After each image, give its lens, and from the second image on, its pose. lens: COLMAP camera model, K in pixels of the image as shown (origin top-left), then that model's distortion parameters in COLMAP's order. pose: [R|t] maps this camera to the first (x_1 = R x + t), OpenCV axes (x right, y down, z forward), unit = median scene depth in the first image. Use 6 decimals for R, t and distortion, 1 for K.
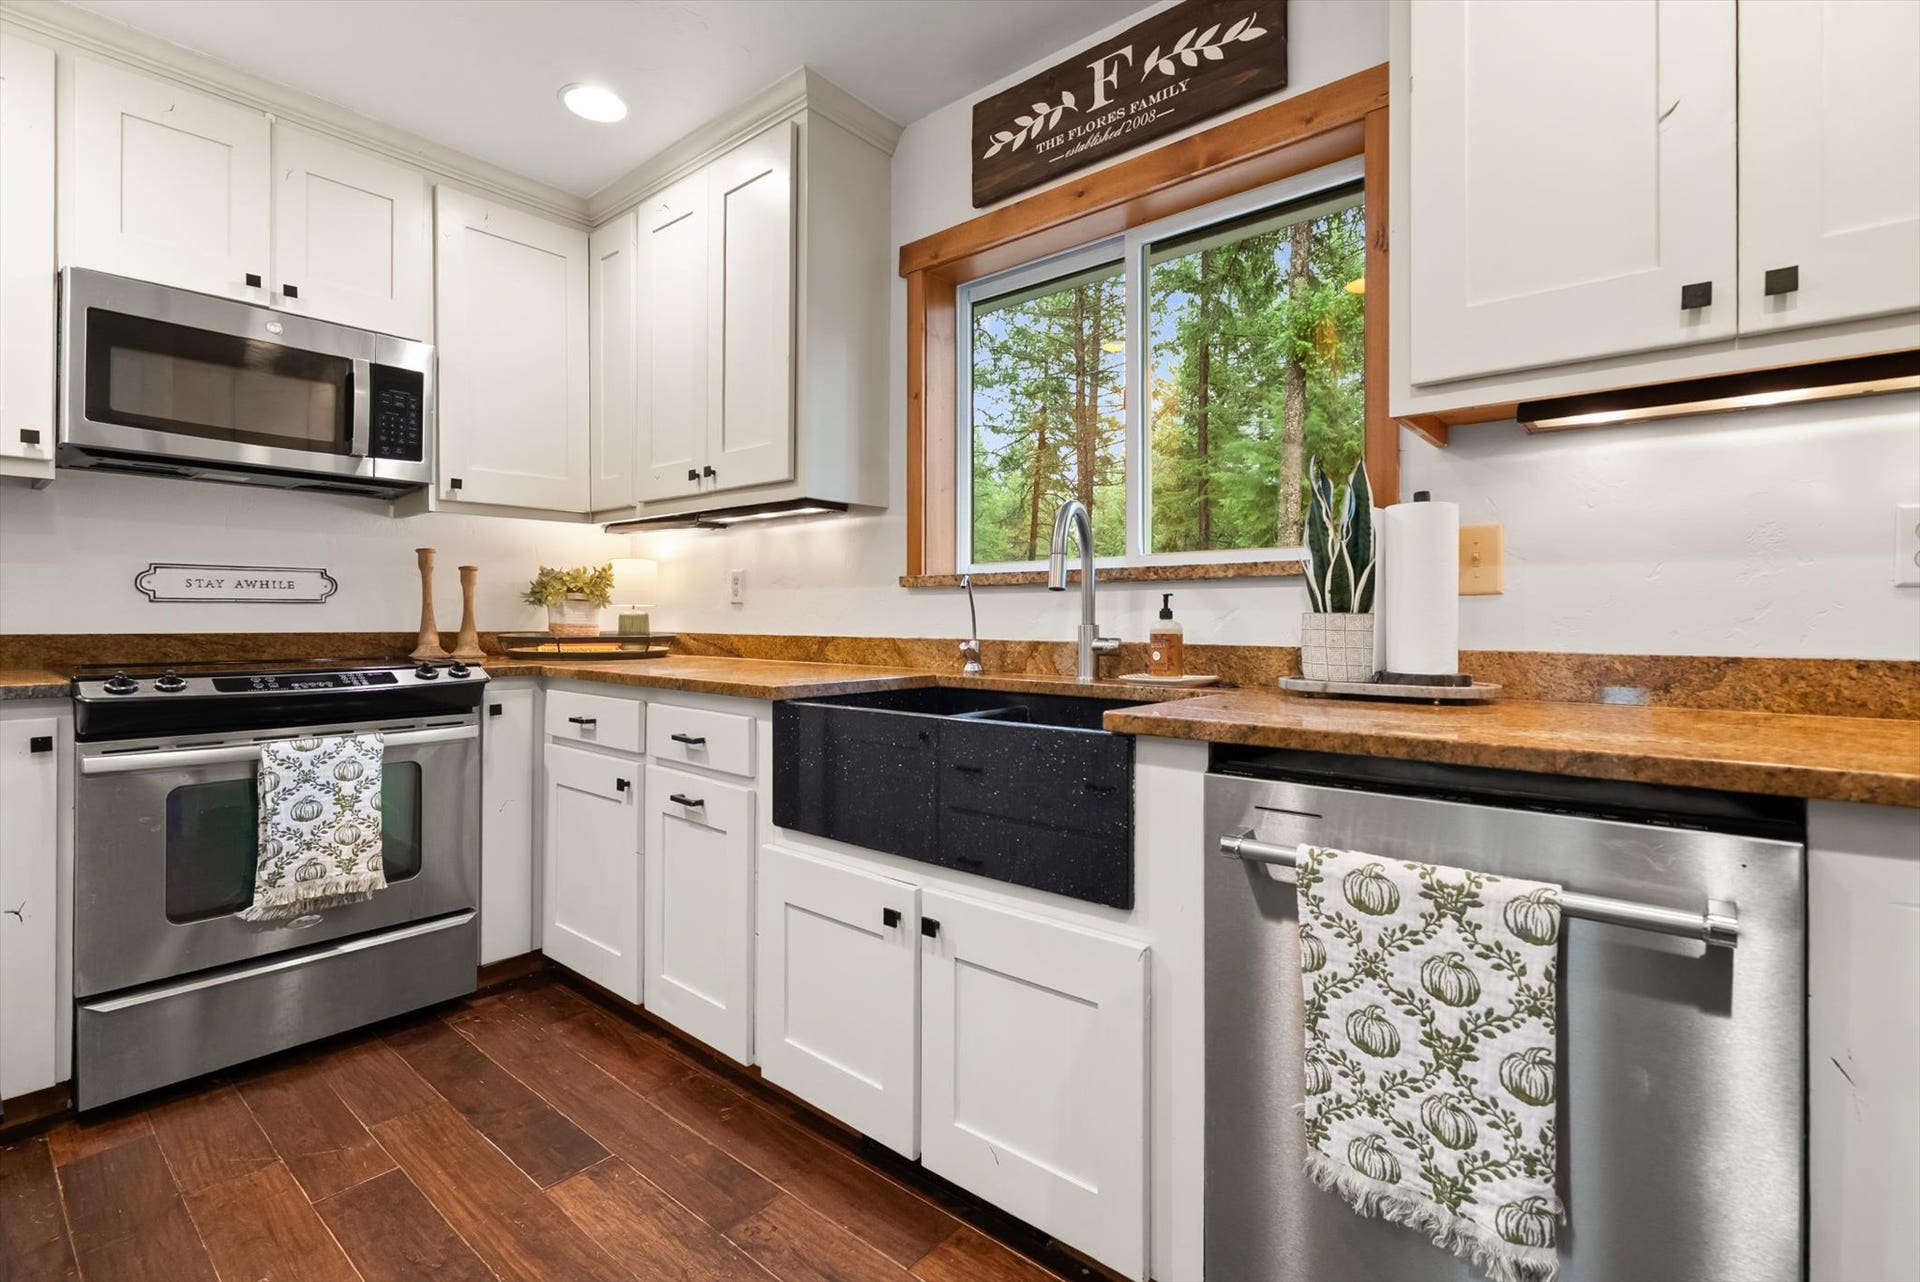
lens RADIAL K [[882.4, 0, 964.2], [0, 882.4, 613.8], [0, 0, 1]] dist [0.002021, 0.000259]
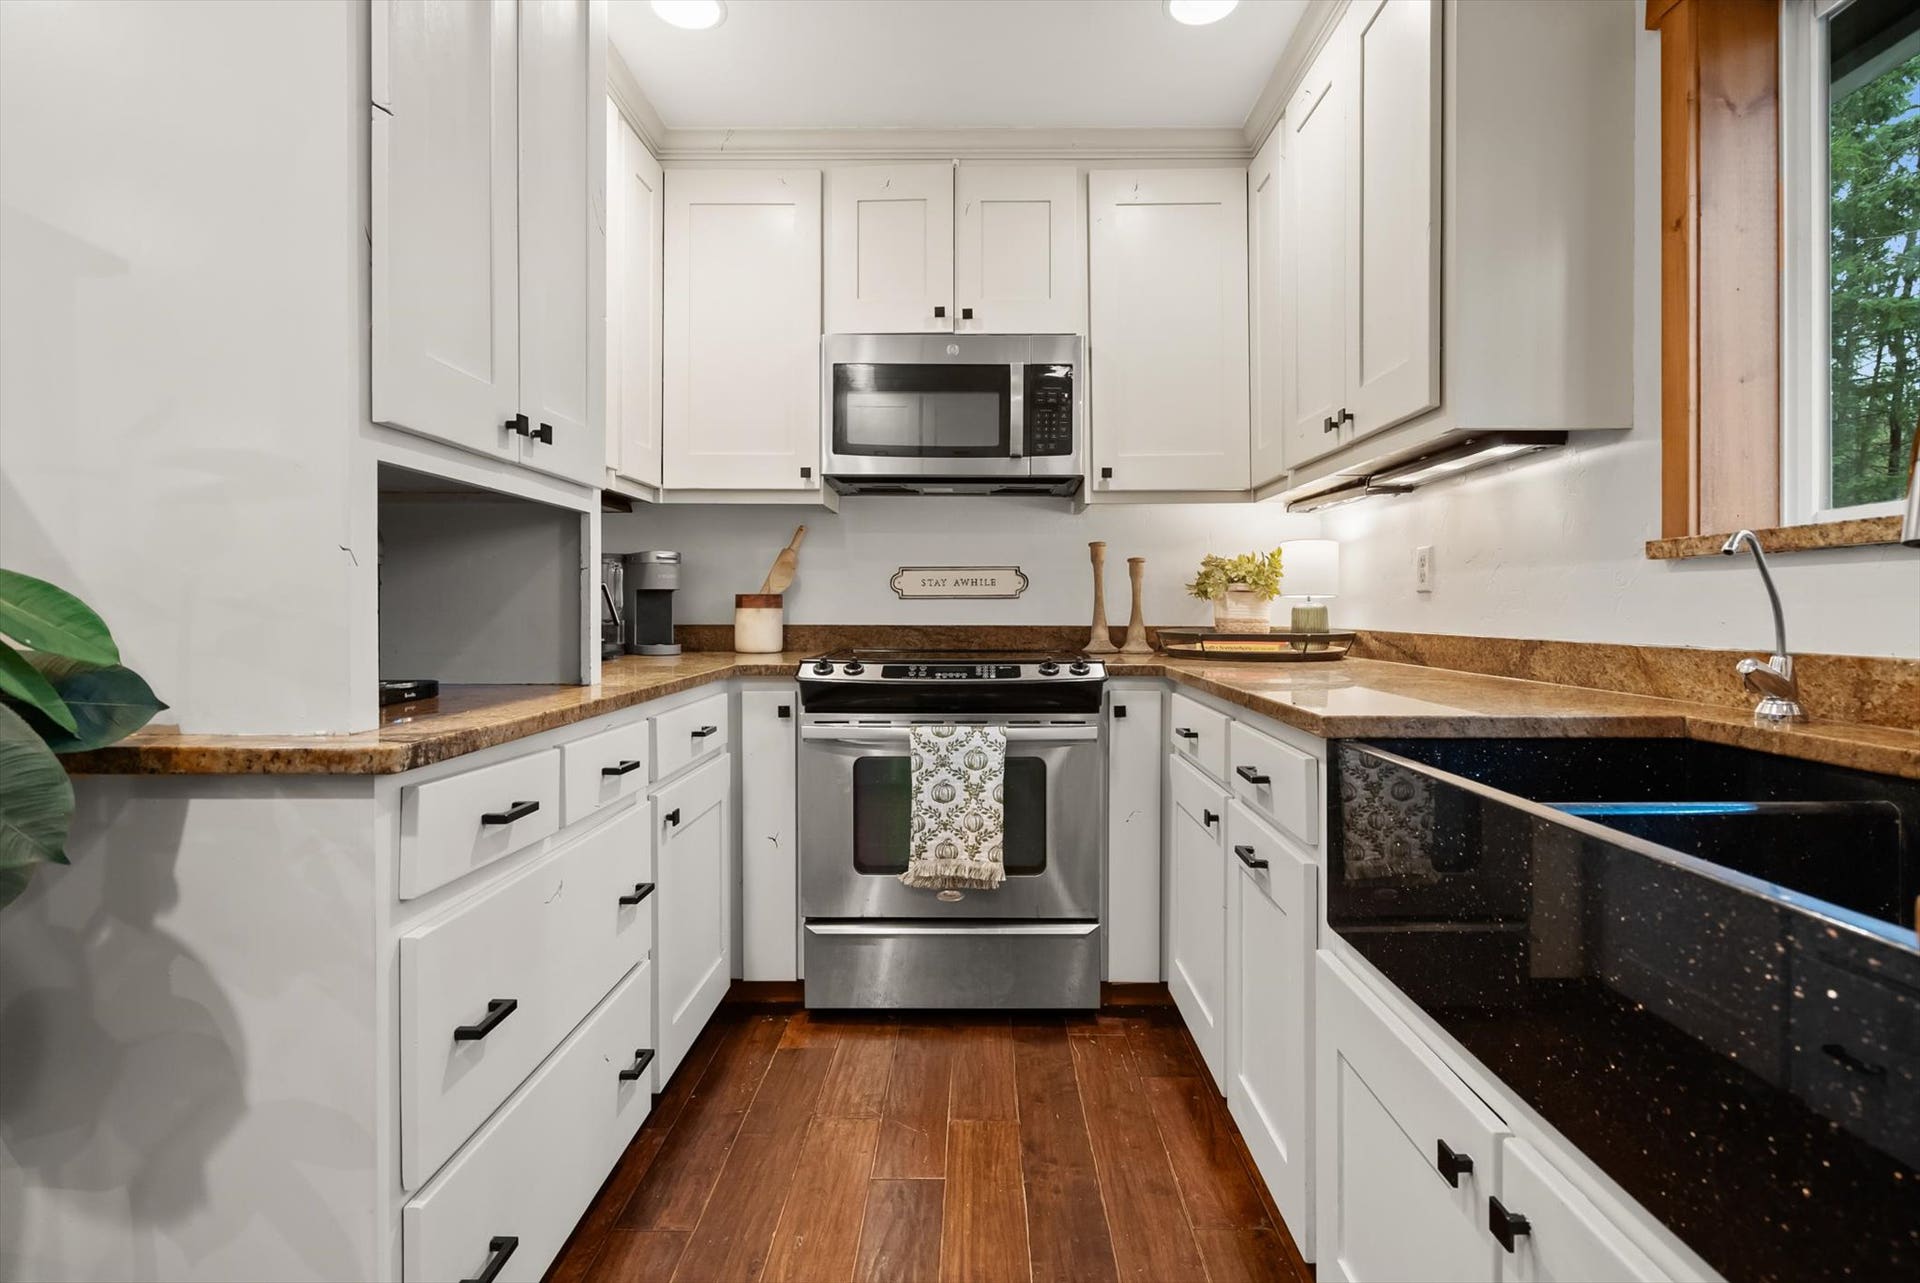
lens RADIAL K [[910.8, 0, 969.0], [0, 910.8, 610.6], [0, 0, 1]] dist [-0.006257, 0.000162]
pose [[0.640490, -0.001846, -0.767964, 0.113390], [0.005836, 0.999980, 0.002464, -0.000170], [0.767944, -0.006061, 0.640488, 0.300500]]
